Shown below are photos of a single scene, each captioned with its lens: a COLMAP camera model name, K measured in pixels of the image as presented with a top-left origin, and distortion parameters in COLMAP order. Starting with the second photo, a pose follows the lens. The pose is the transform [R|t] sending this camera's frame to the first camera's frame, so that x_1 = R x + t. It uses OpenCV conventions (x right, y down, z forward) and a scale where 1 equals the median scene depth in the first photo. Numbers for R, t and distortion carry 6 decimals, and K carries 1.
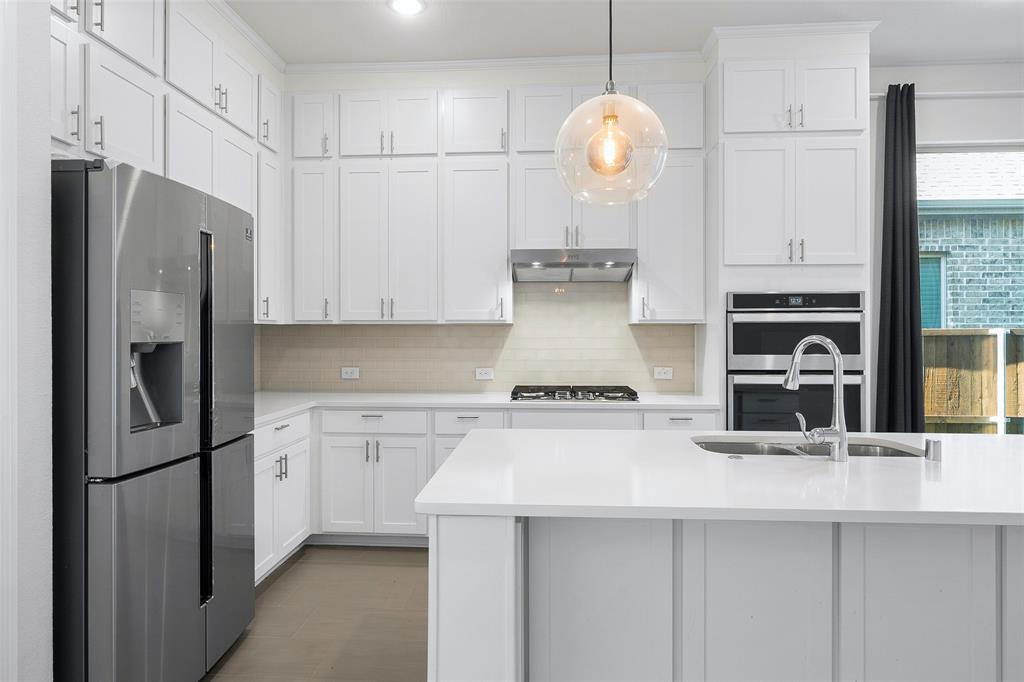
lens RADIAL K [[622.3, 0, 497.3], [0, 622.3, 337.0], [0, 0, 1]] dist [-0.001451, 0.000382]
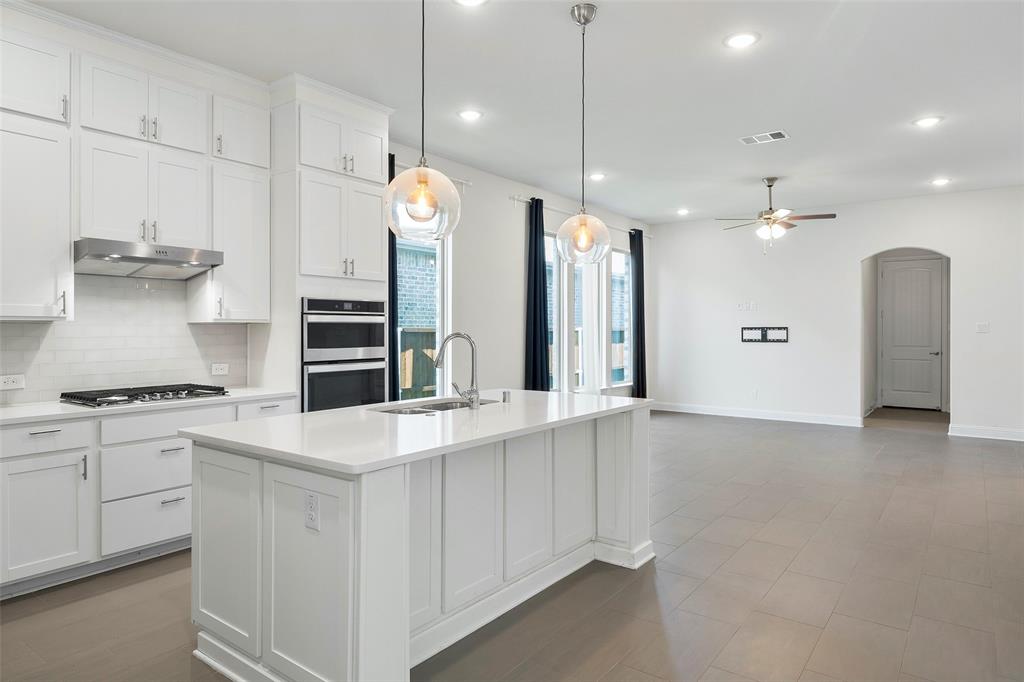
lens RADIAL K [[622.3, 0, 497.3], [0, 622.3, 337.0], [0, 0, 1]] dist [-0.001451, 0.000382]
pose [[0.554257, -0.010745, 0.832276, -0.419575], [0.008854, 0.999936, 0.007014, -0.000142], [-0.832298, 0.003481, 0.554317, 0.024717]]
